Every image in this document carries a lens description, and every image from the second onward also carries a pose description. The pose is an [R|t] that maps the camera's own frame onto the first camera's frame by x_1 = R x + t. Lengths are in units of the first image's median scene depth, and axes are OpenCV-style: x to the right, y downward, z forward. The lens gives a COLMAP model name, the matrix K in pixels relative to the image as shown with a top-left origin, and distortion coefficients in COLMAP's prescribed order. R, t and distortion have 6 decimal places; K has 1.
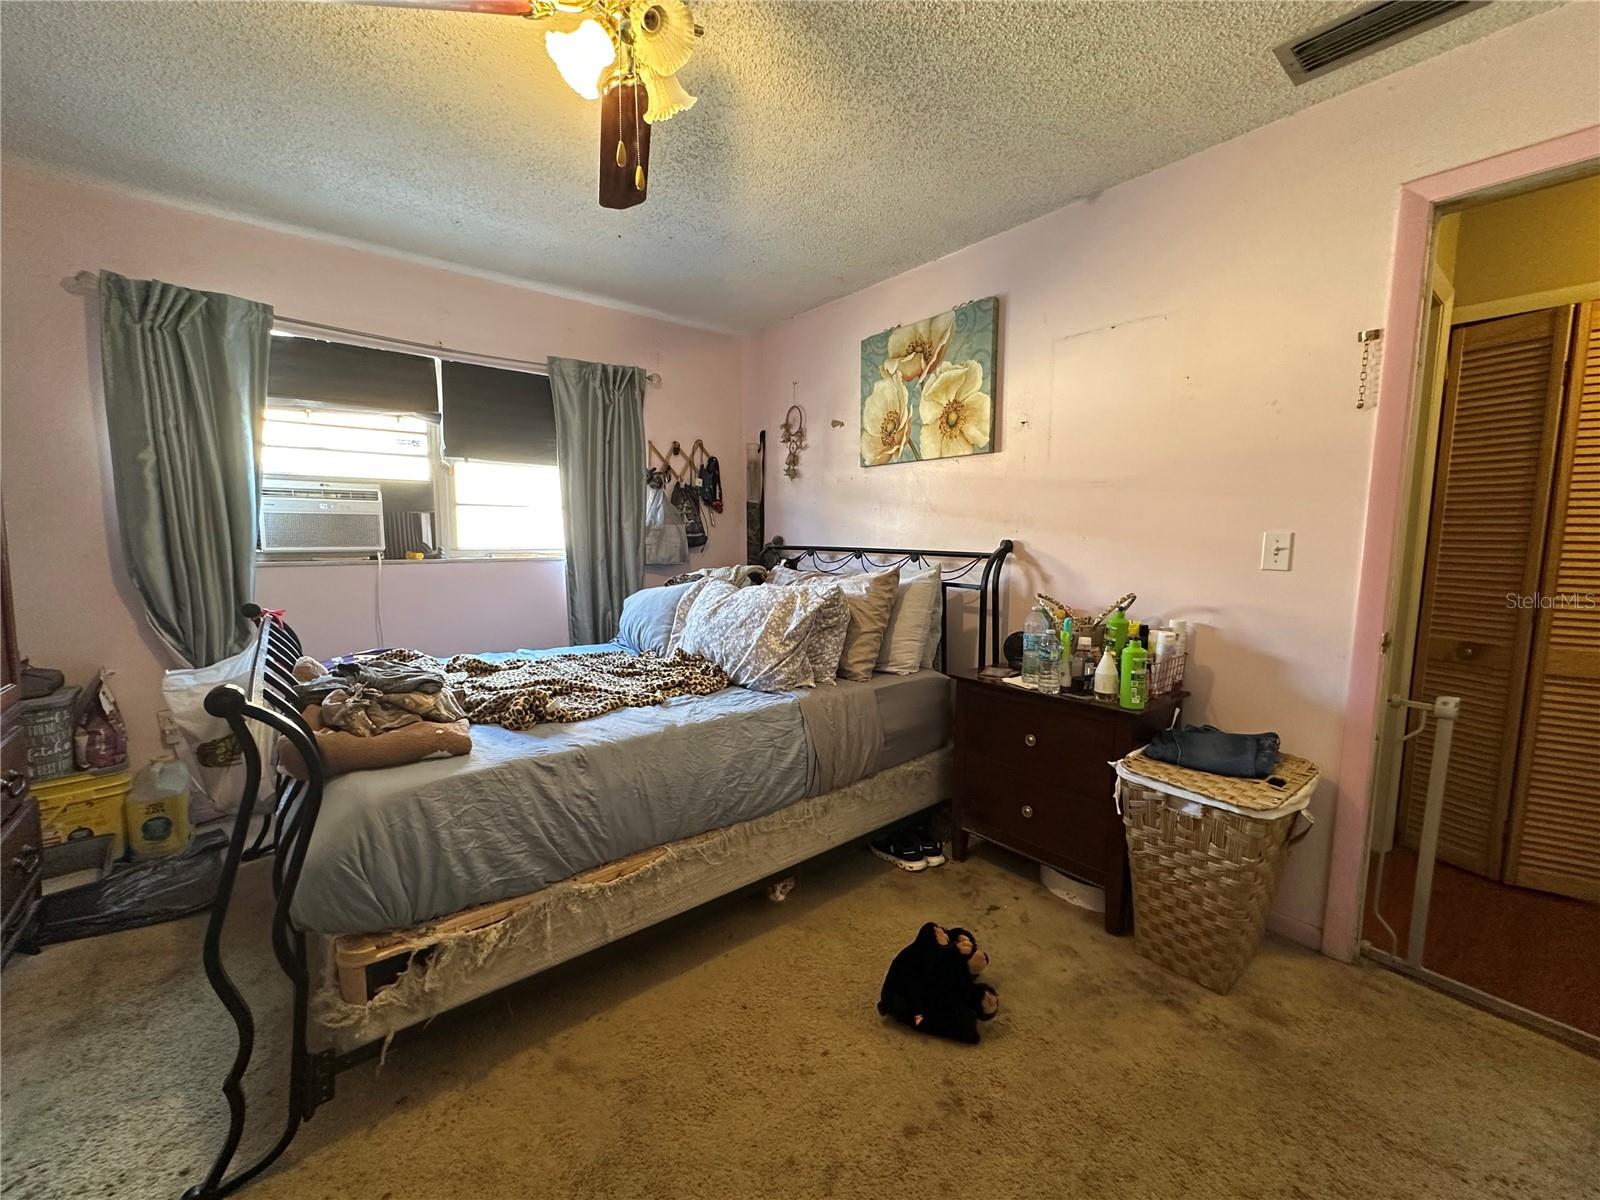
lens RADIAL K [[639.2, 0, 798.7], [0, 639.2, 596.6], [0, 0, 1]] dist [-0.005424, 0.000190]
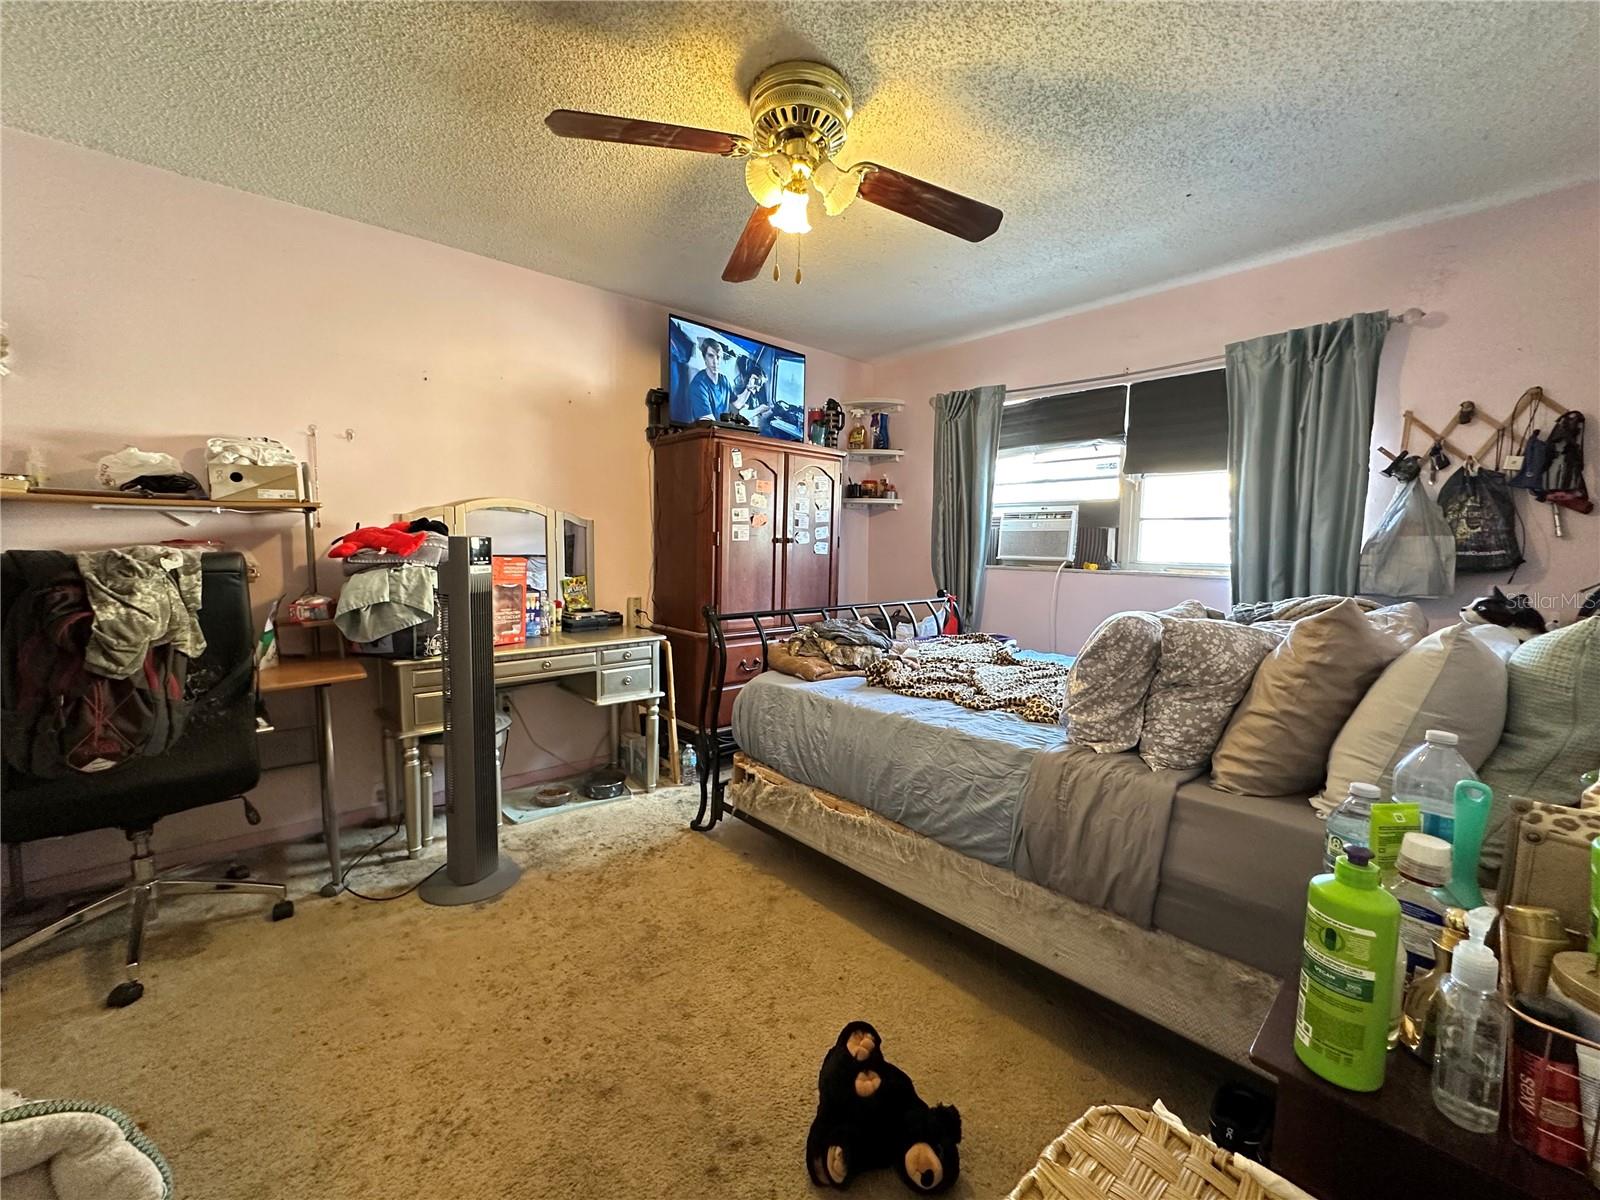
lens RADIAL K [[639.2, 0, 798.7], [0, 639.2, 596.6], [0, 0, 1]] dist [-0.005424, 0.000190]
pose [[0.050797, 0.077336, -0.995710, 0.522617], [-0.115636, 0.990747, 0.071051, -0.033124], [0.991992, 0.111531, 0.059270, 0.447092]]
